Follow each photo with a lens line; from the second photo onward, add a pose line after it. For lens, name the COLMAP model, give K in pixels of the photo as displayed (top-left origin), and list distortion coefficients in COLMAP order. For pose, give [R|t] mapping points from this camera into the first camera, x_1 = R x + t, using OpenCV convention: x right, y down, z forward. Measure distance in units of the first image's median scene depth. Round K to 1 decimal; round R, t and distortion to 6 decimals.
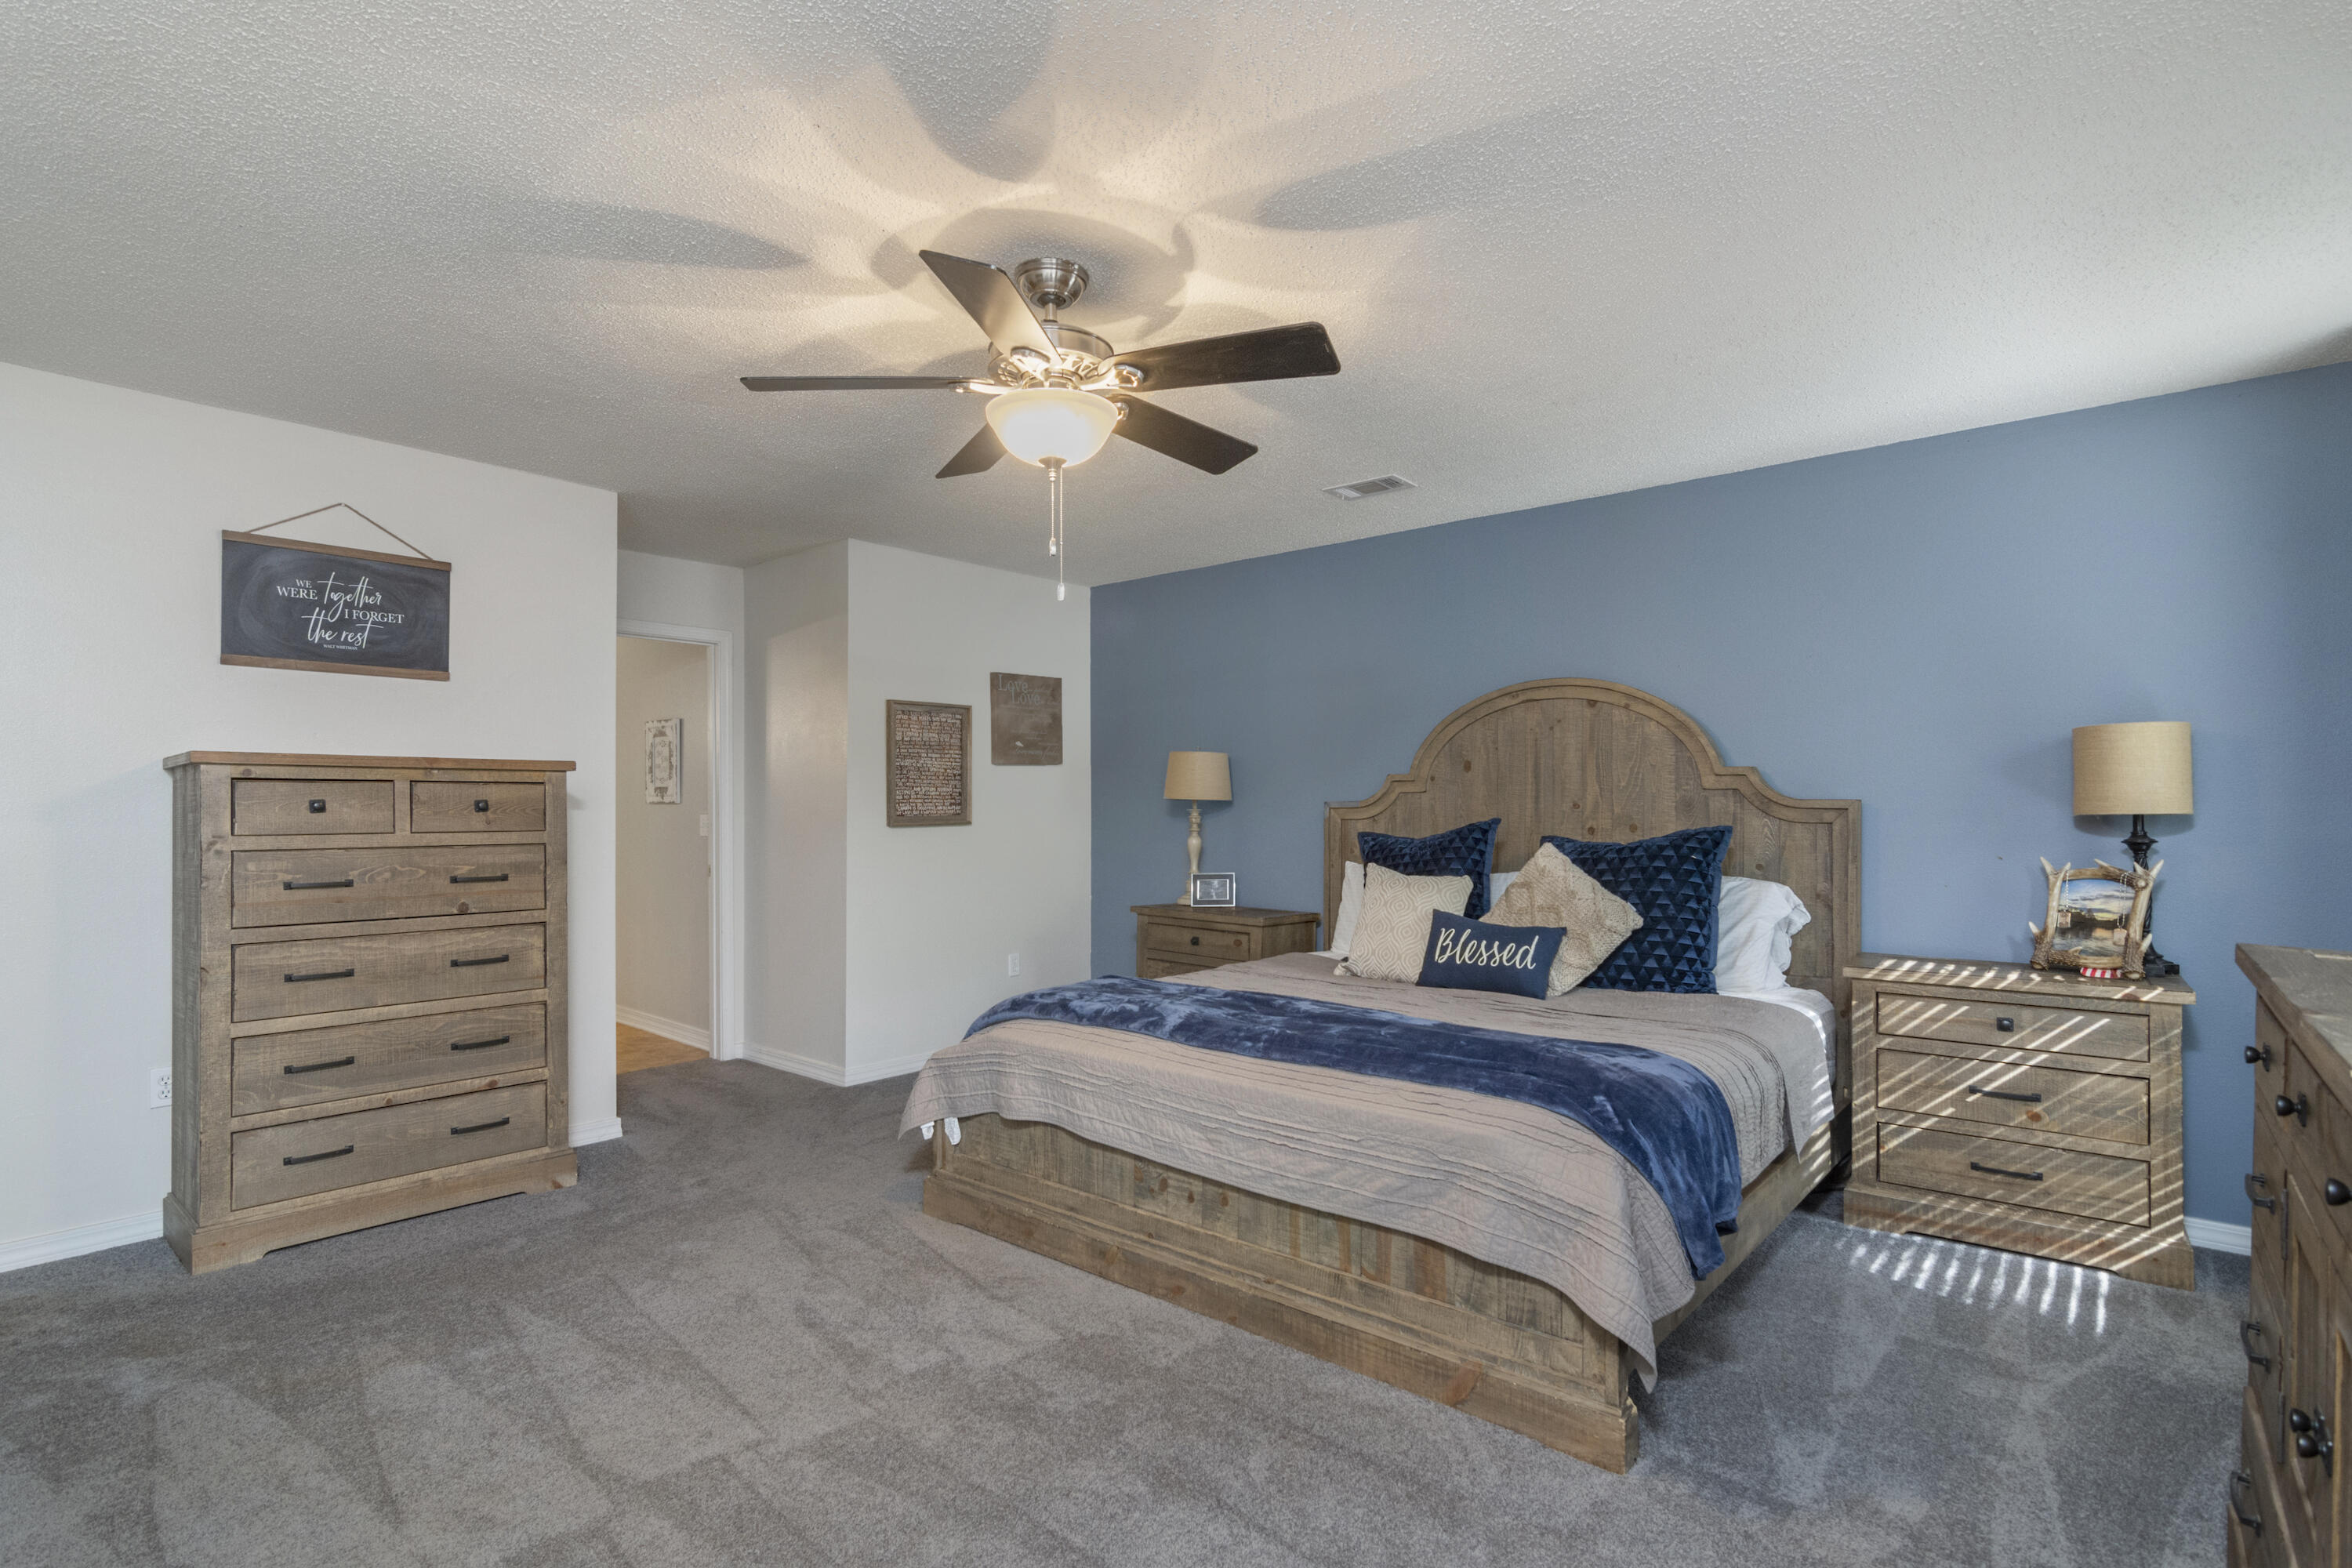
lens RADIAL K [[1140.6, 0, 1164.9], [0, 1140.6, 789.4], [0, 0, 1]] dist [-0.000618, 0.001045]
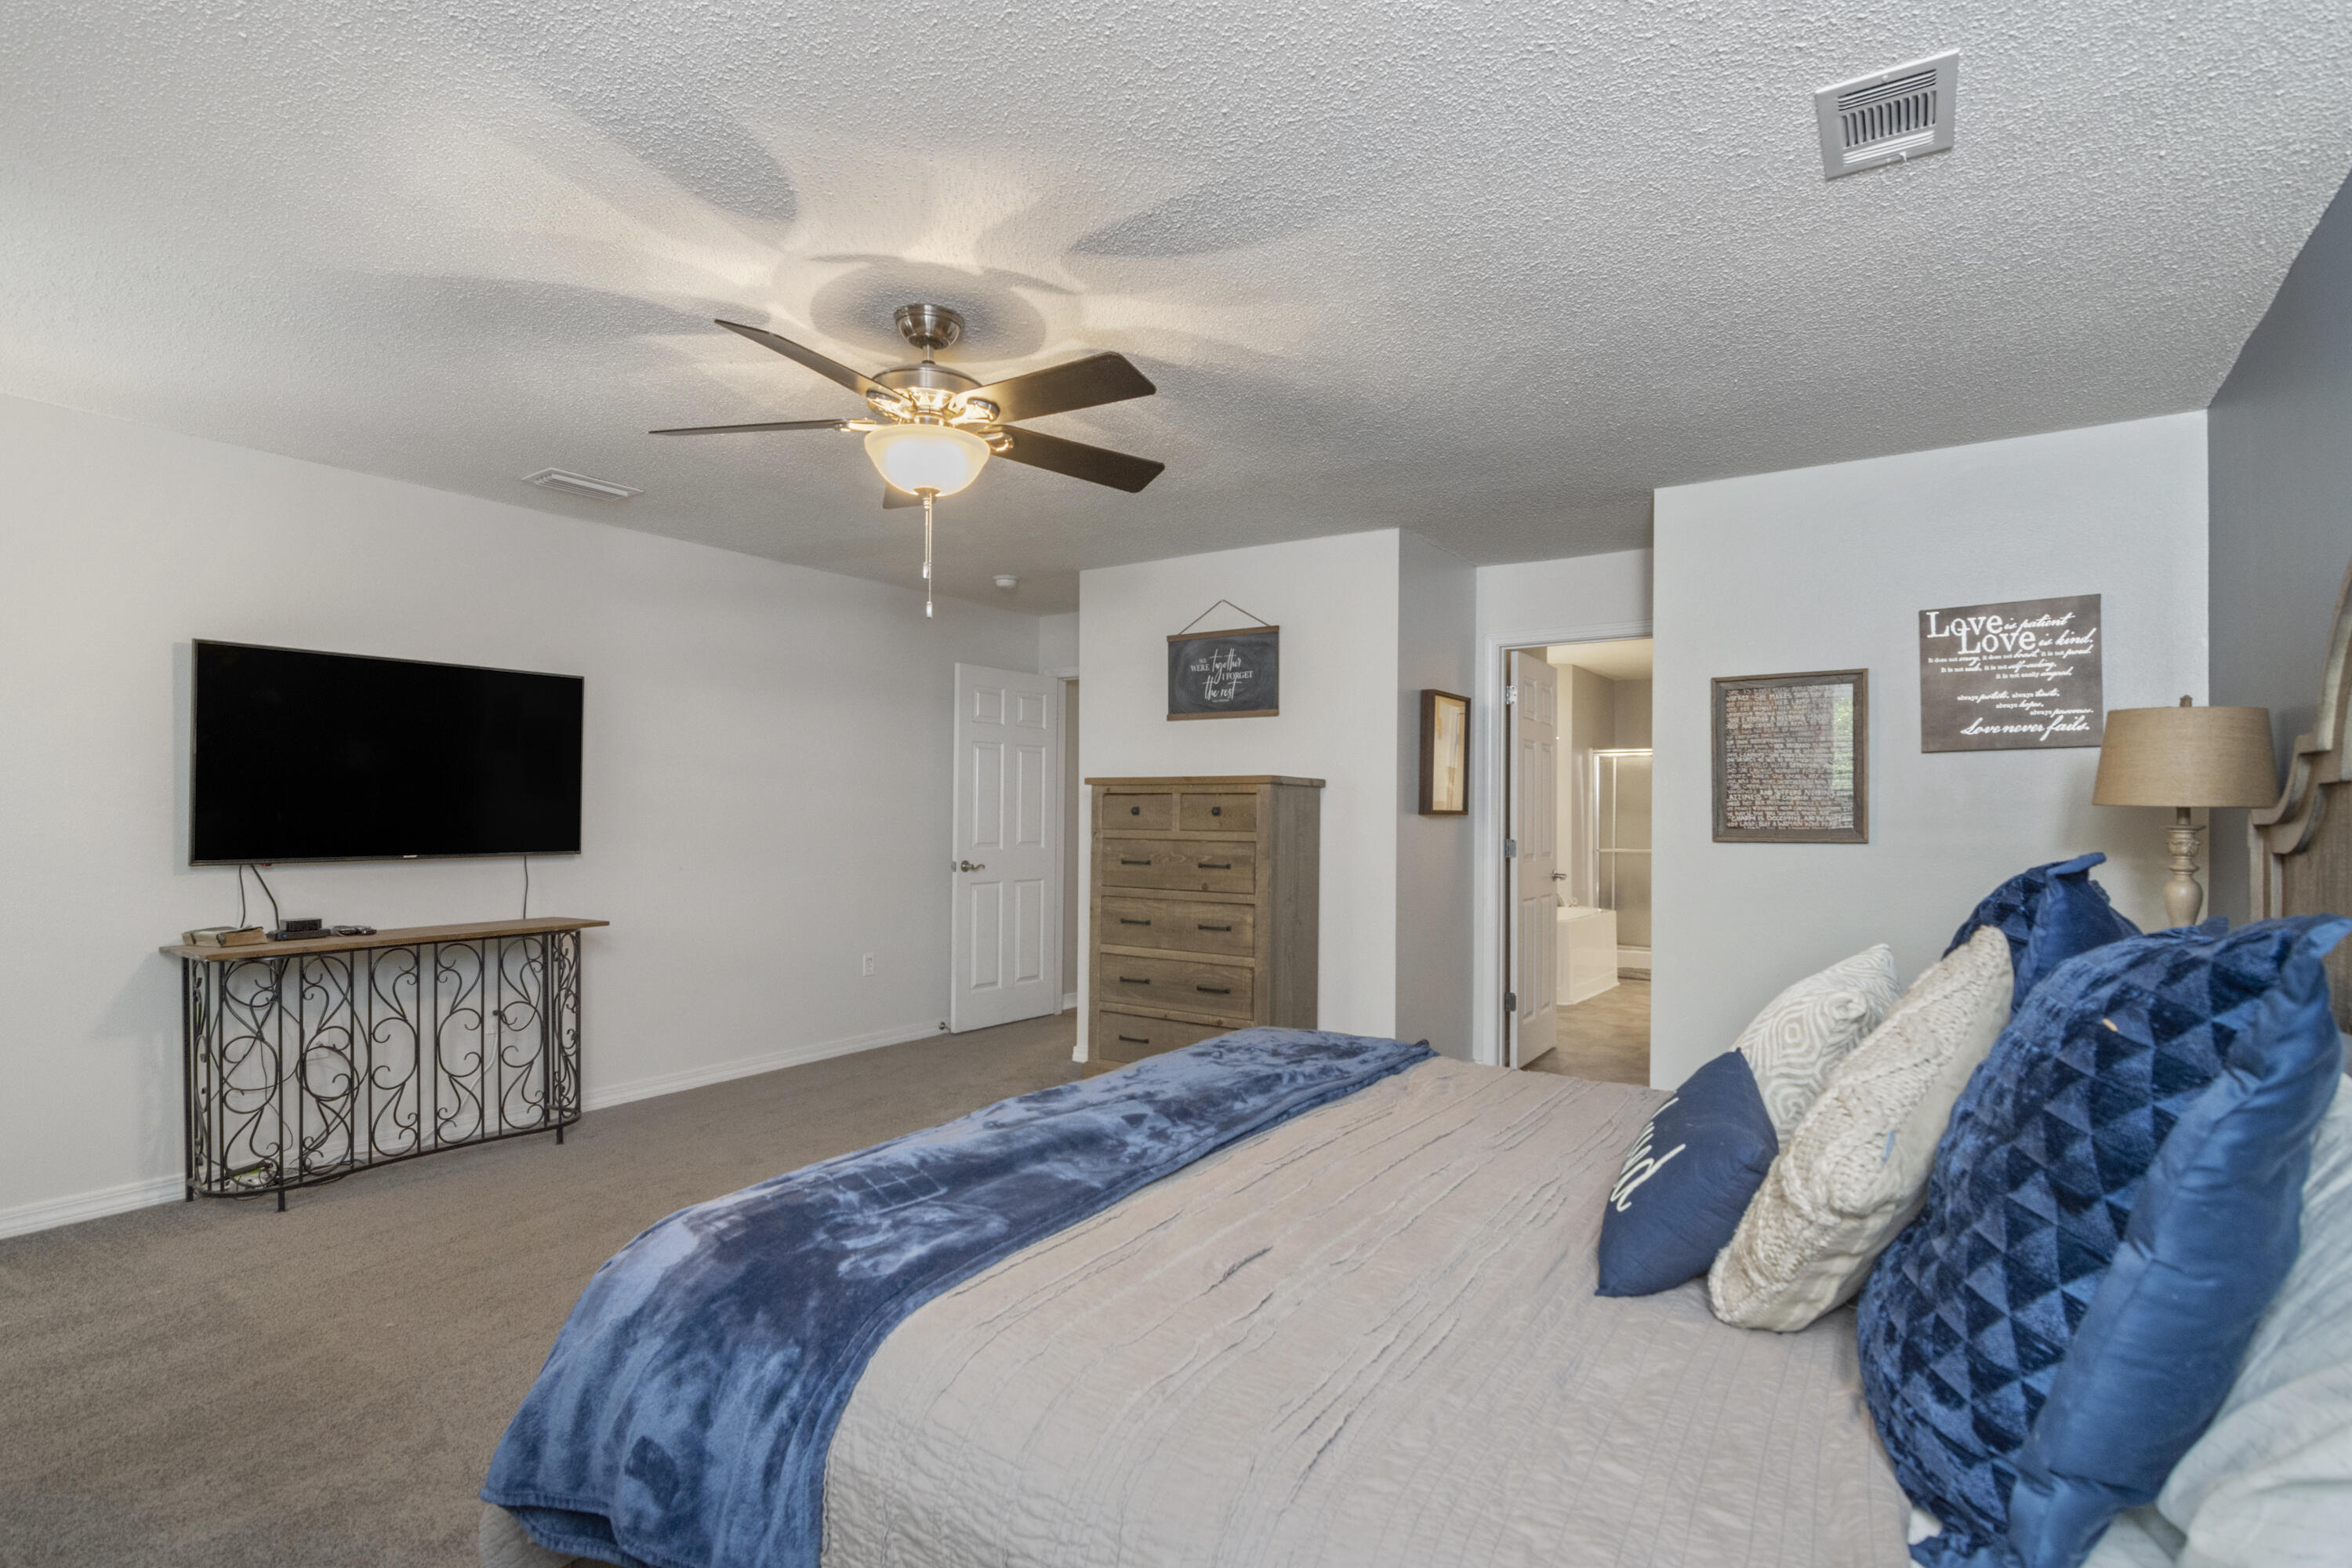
lens RADIAL K [[1140.6, 0, 1164.9], [0, 1140.6, 789.4], [0, 0, 1]] dist [-0.000618, 0.001045]
pose [[0.119732, -0.018222, -0.992639, 0.705554], [0.008471, 0.999814, -0.017332, 0.011473], [0.992770, -0.006333, 0.119864, 0.773601]]
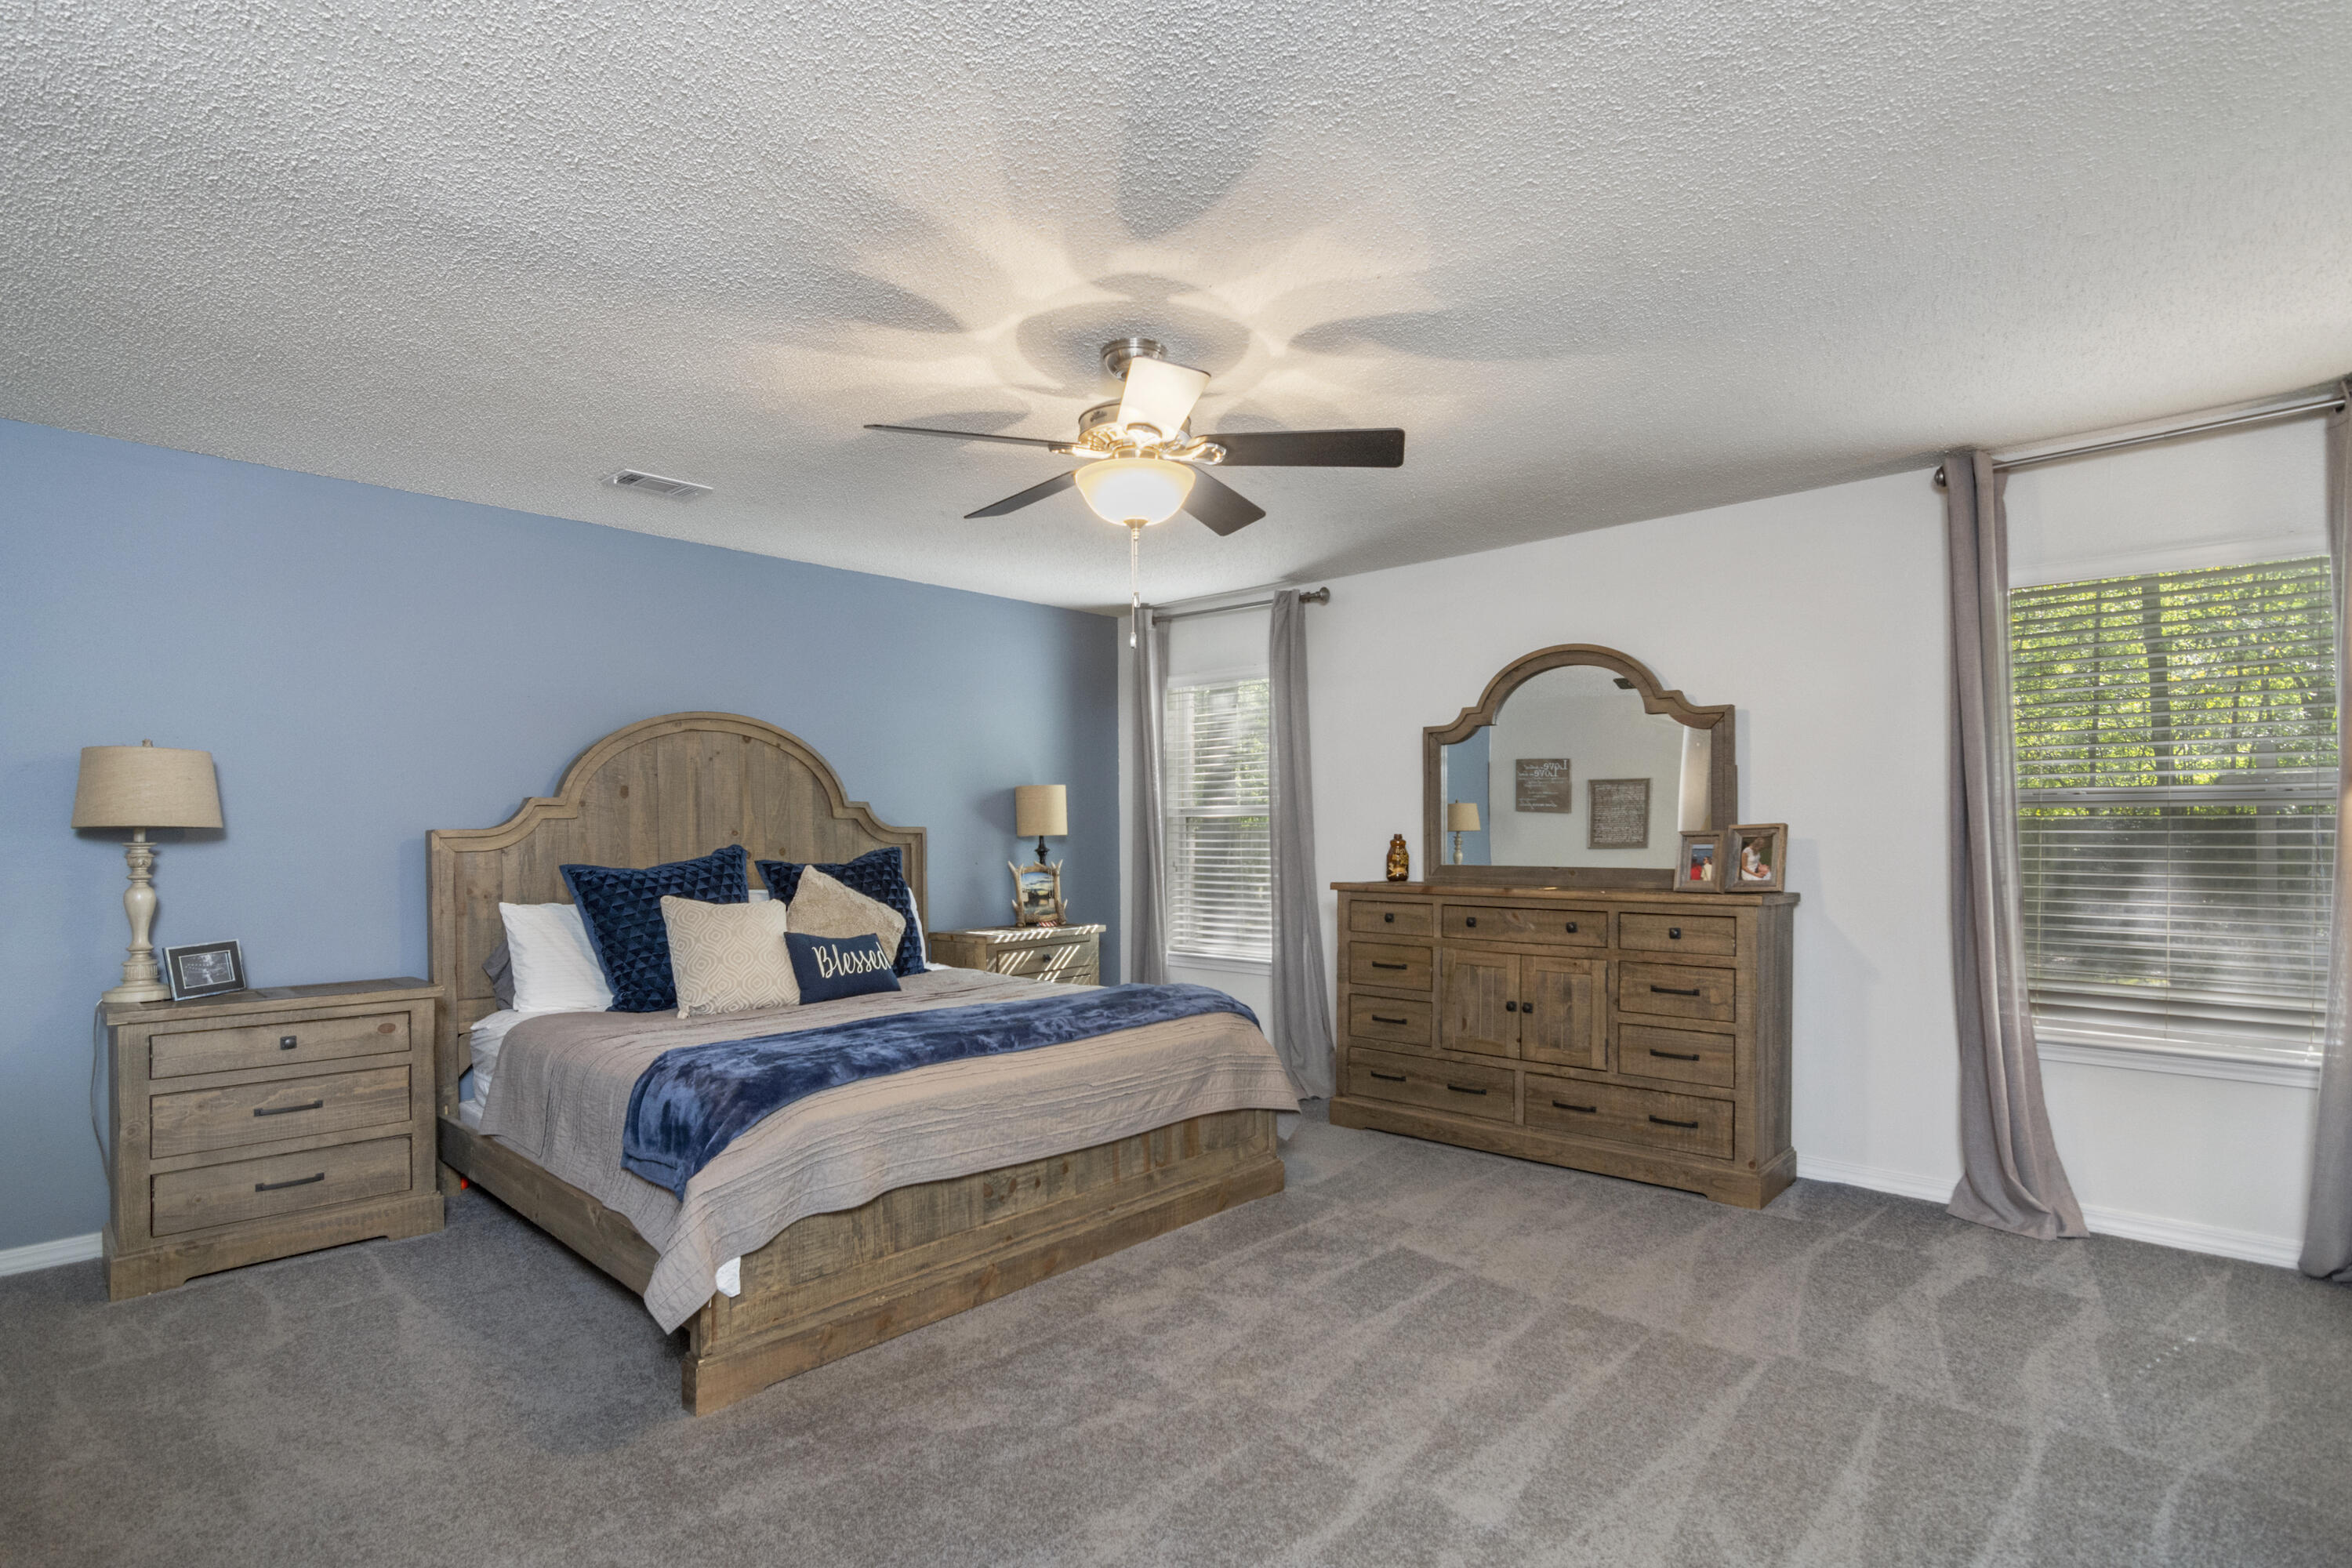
lens RADIAL K [[1154.4, 0, 1178.4], [0, 1154.4, 837.0], [0, 0, 1]] dist [0.002734, 0.000493]
pose [[0.022921, -0.007903, 0.999706, -0.864416], [-0.009580, 0.999921, 0.008125, 0.006517], [-0.999691, -0.009764, 0.022843, 0.658115]]
